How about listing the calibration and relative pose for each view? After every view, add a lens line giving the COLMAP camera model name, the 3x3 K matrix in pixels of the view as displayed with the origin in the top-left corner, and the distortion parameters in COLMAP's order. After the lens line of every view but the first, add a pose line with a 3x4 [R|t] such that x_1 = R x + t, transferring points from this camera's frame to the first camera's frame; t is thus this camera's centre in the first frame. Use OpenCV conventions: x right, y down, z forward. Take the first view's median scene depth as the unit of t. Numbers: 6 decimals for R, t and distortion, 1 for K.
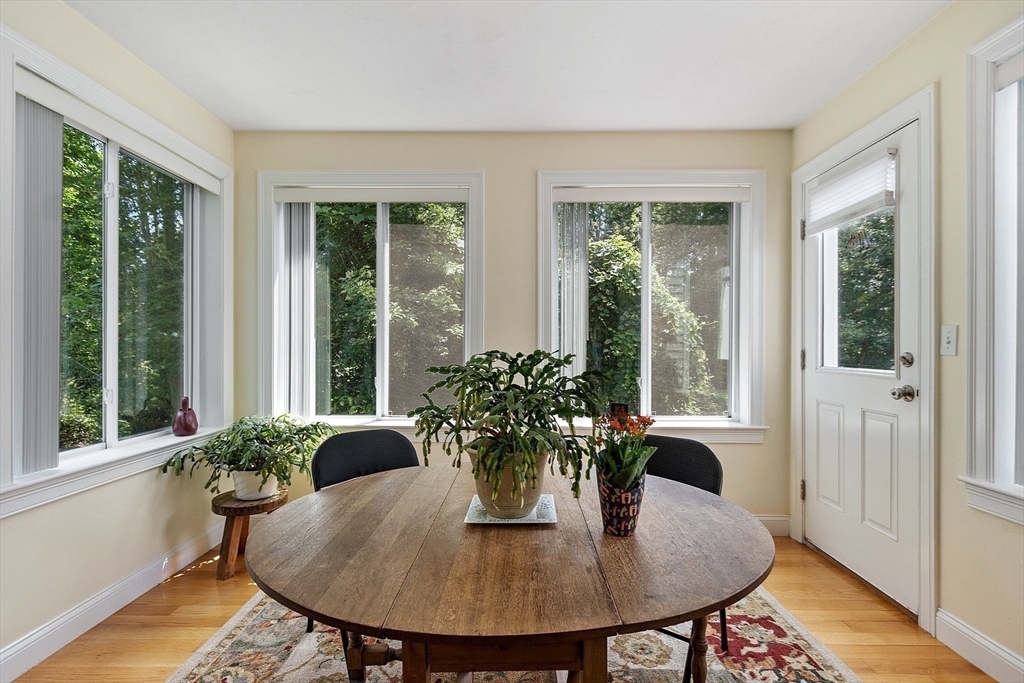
lens RADIAL K [[483.8, 0, 512.0], [0, 483.8, 341.5], [0, 0, 1]] dist [-0.001092, 0.000098]
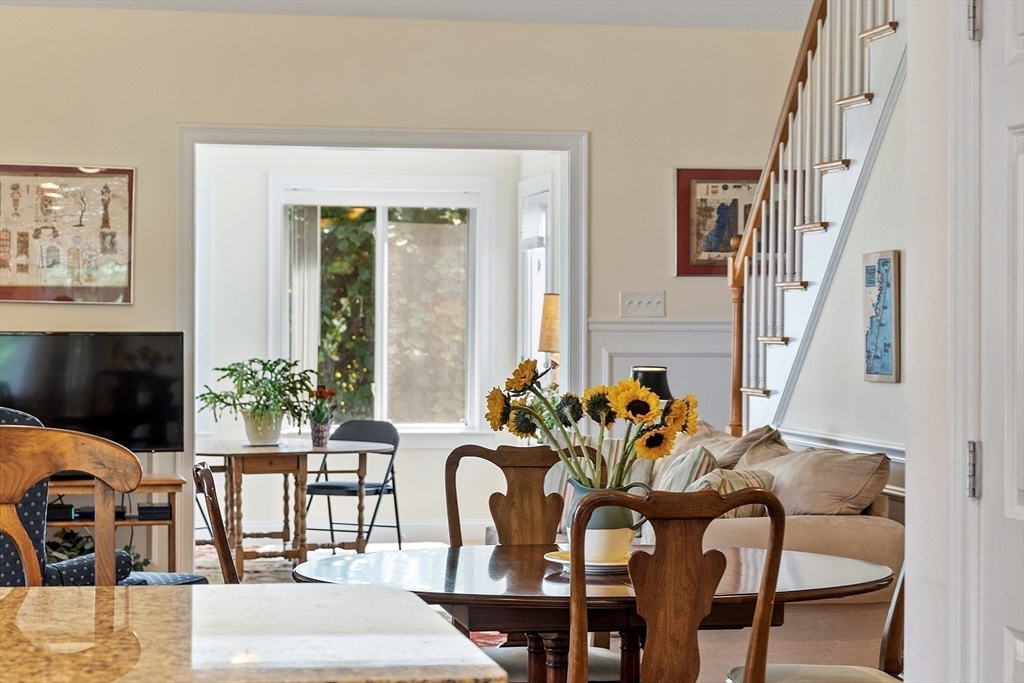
lens RADIAL K [[2257.2, 0, 512.0], [0, 2257.2, 341.5], [0, 0, 1]] dist [-0.055989, -0.060242]
pose [[0.980328, -0.000957, 0.197374, -0.743037], [-0.003057, 0.999795, 0.020030, -0.211851], [-0.197352, -0.020239, 0.980124, -7.306963]]
